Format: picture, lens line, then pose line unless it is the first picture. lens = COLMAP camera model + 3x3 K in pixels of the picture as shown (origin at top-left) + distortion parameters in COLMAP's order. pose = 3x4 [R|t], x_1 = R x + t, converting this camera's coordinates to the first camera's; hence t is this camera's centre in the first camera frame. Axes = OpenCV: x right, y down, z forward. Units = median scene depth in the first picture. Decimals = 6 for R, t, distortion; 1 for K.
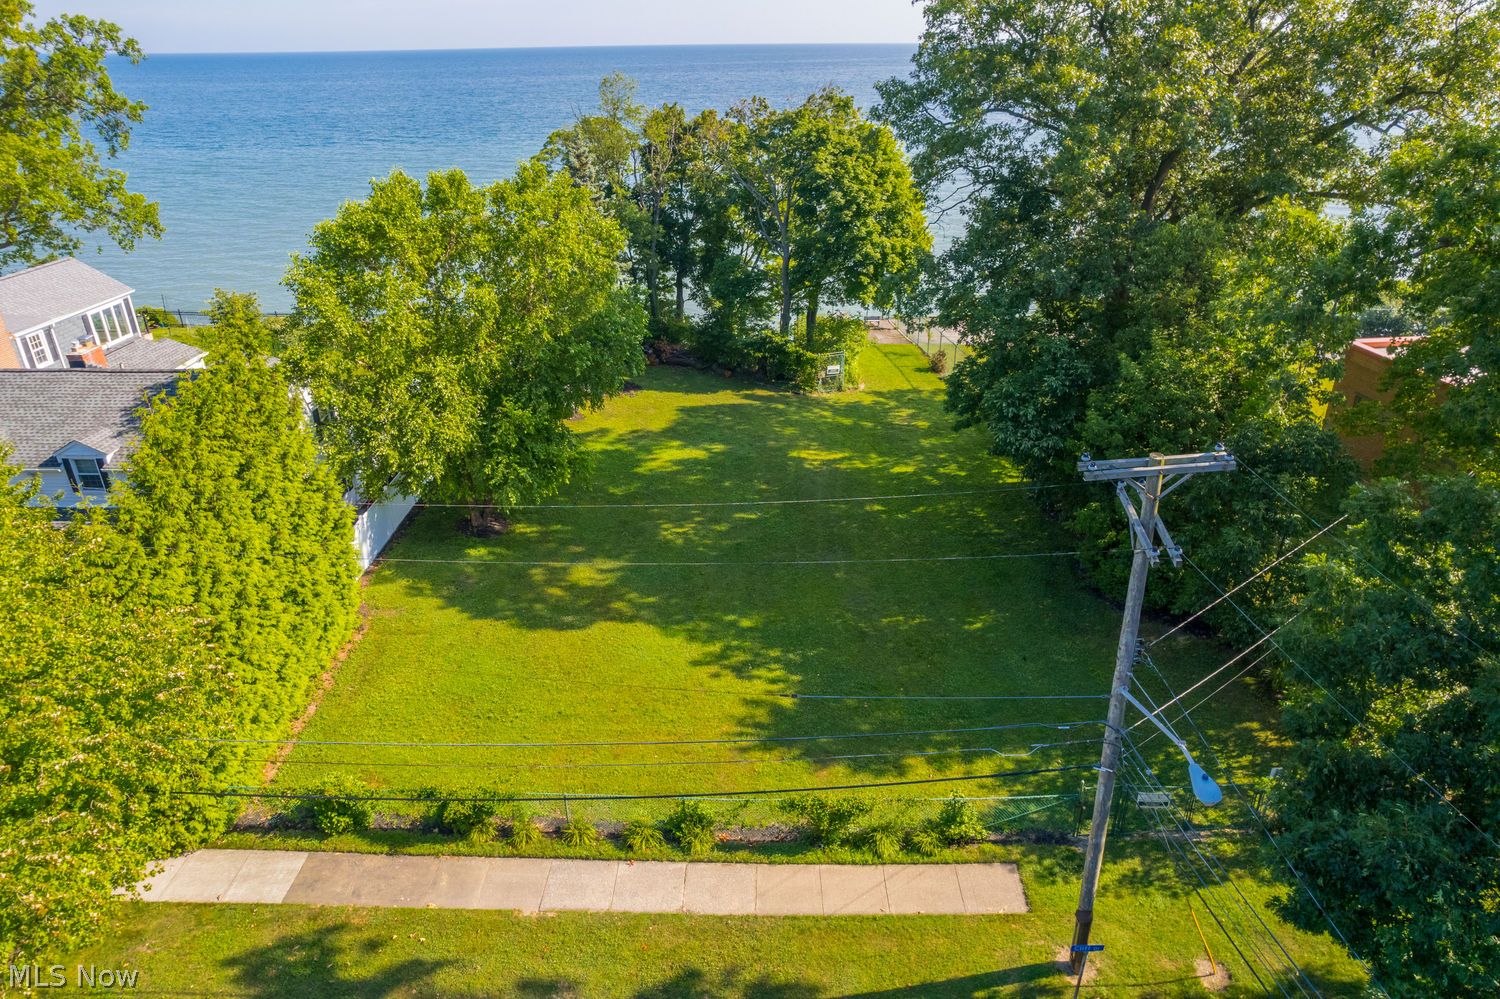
lens RADIAL K [[959.2, 0, 746.7], [0, 959.2, 501.3], [0, 0, 1]] dist [-0.080303, 0.068672]
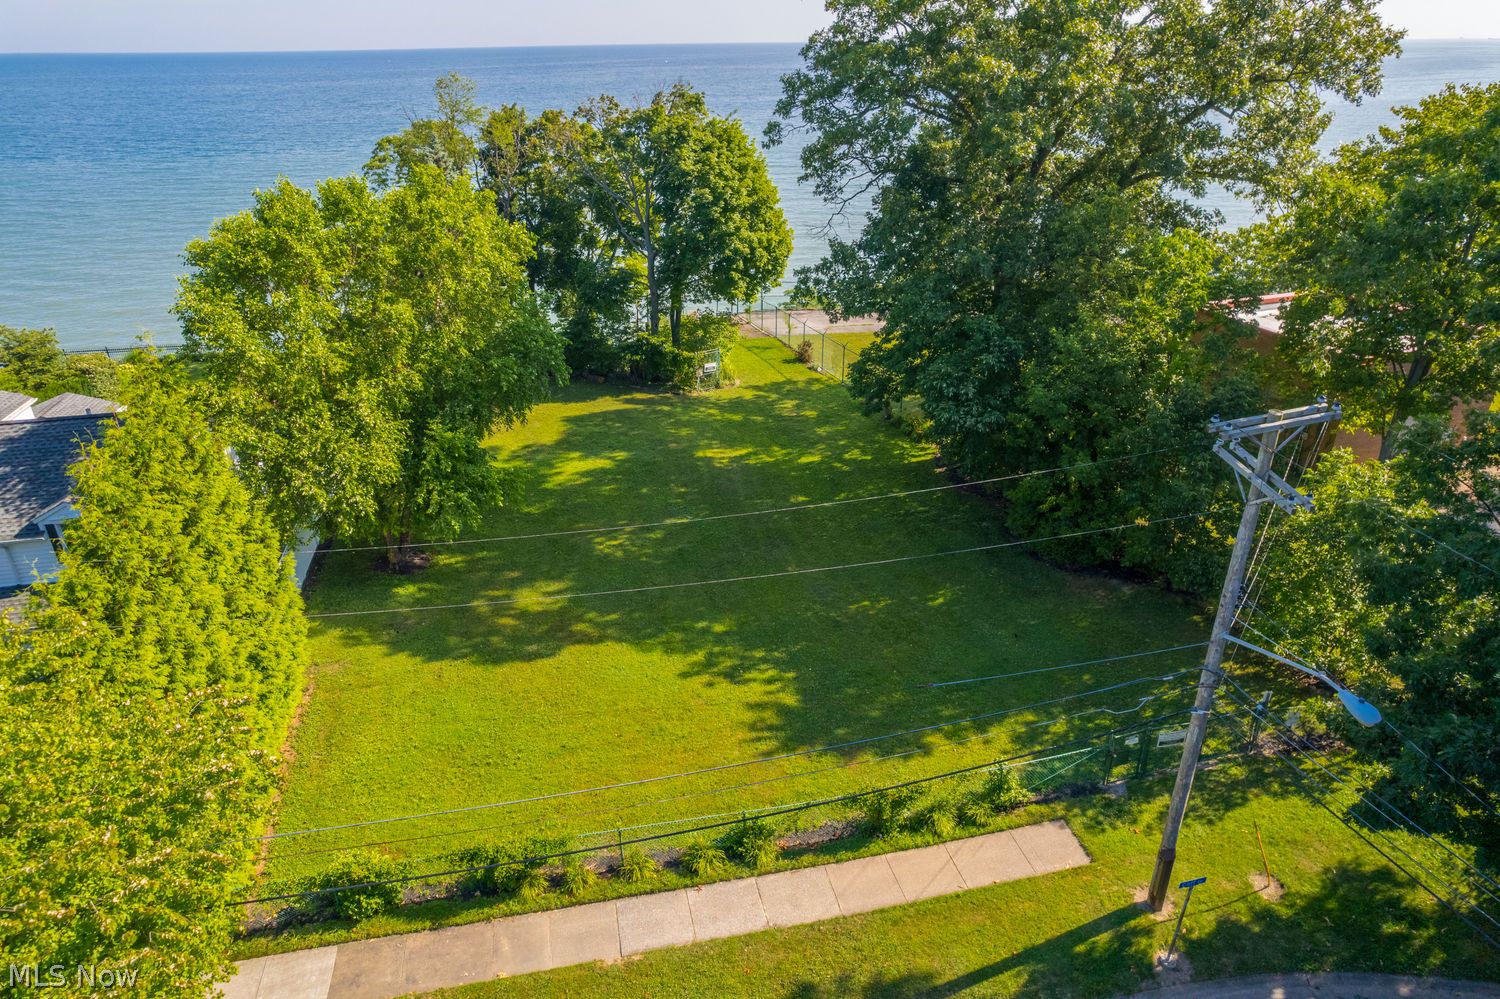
lens RADIAL K [[959.2, 0, 746.7], [0, 959.2, 501.3], [0, 0, 1]] dist [-0.080303, 0.068672]
pose [[0.972151, -0.103034, 0.210492, -0.187928], [0.103237, 0.994606, 0.010056, -0.009652], [-0.210393, 0.011955, 0.977544, 0.039012]]
